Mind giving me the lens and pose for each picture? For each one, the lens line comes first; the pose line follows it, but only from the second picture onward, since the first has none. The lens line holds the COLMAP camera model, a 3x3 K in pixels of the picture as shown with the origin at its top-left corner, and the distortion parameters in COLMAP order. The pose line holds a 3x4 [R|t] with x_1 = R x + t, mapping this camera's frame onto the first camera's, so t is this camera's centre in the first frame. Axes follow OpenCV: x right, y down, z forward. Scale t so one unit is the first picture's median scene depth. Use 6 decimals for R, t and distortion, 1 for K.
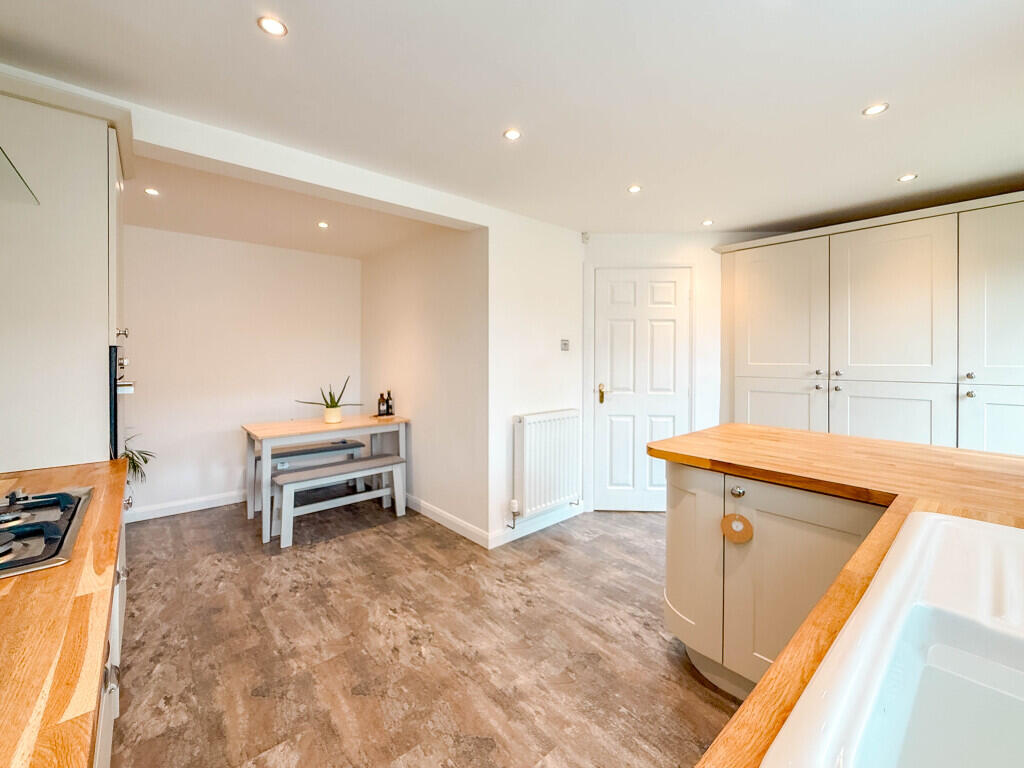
lens RADIAL K [[415.2, 0, 495.5], [0, 415.2, 359.4], [0, 0, 1]] dist [-0.001573, -0.000829]
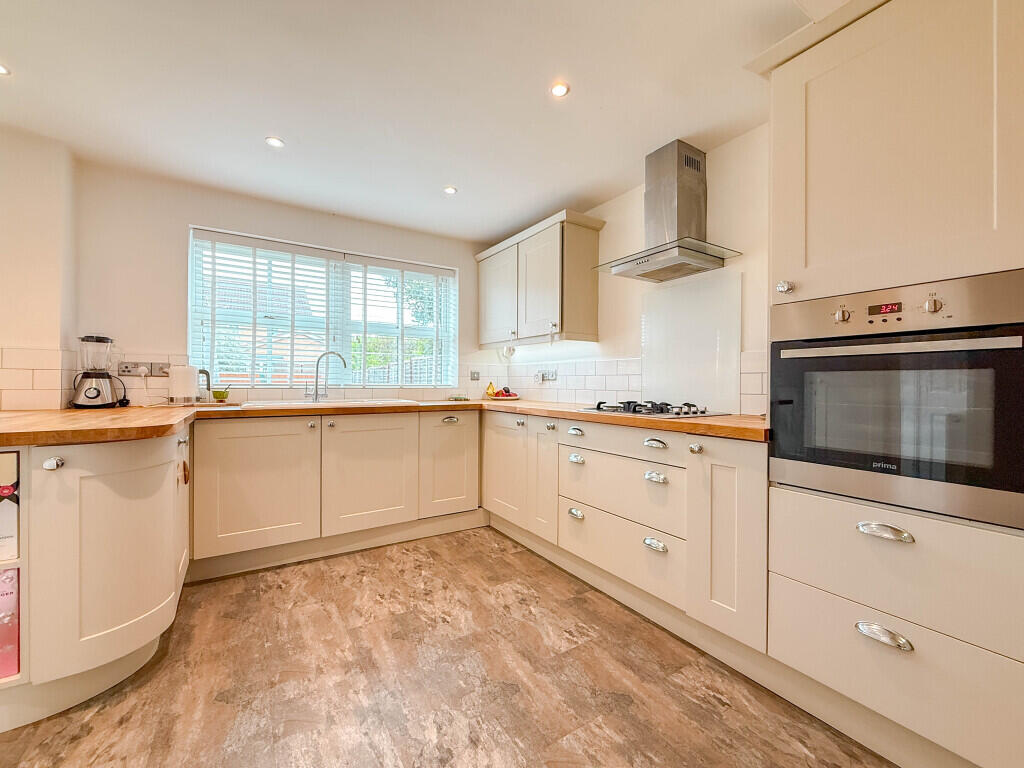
lens RADIAL K [[415.2, 0, 510.0], [0, 415.2, 385.7], [0, 0, 1]] dist [-0.001573, -0.000829]
pose [[-0.993591, -0.008601, 0.112711, -0.368367], [-0.007181, 0.999890, 0.013000, 0.111630], [-0.112810, 0.012108, -0.993543, 1.650067]]
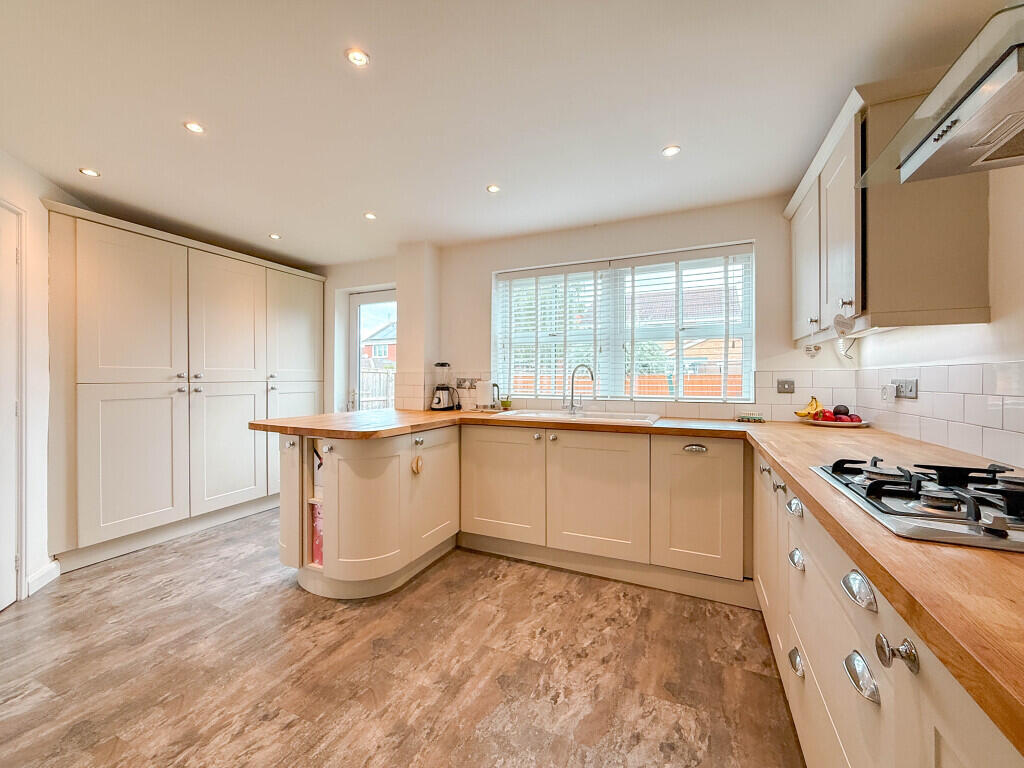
lens RADIAL K [[415.2, 0, 512.8], [0, 415.2, 379.0], [0, 0, 1]] dist [-0.001573, -0.000829]
pose [[-0.442297, -0.002572, 0.896865, -0.802893], [0.003287, 0.999985, 0.004489, 0.057766], [-0.896863, 0.004933, -0.442282, 1.112063]]
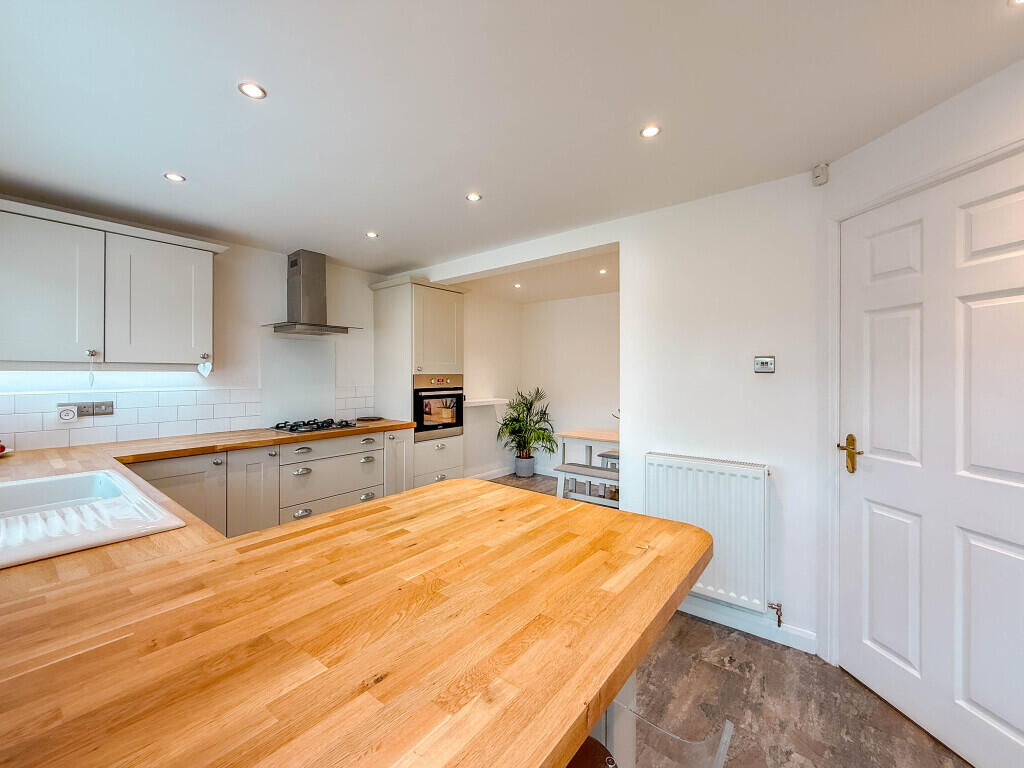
lens RADIAL K [[415.2, 0, 512.7], [0, 415.2, 376.1], [0, 0, 1]] dist [-0.001573, -0.000829]
pose [[0.201796, 0.000784, -0.979427, 1.283581], [-0.006641, 0.999978, -0.000568, -0.026283], [0.979405, 0.006619, 0.201797, 0.885847]]
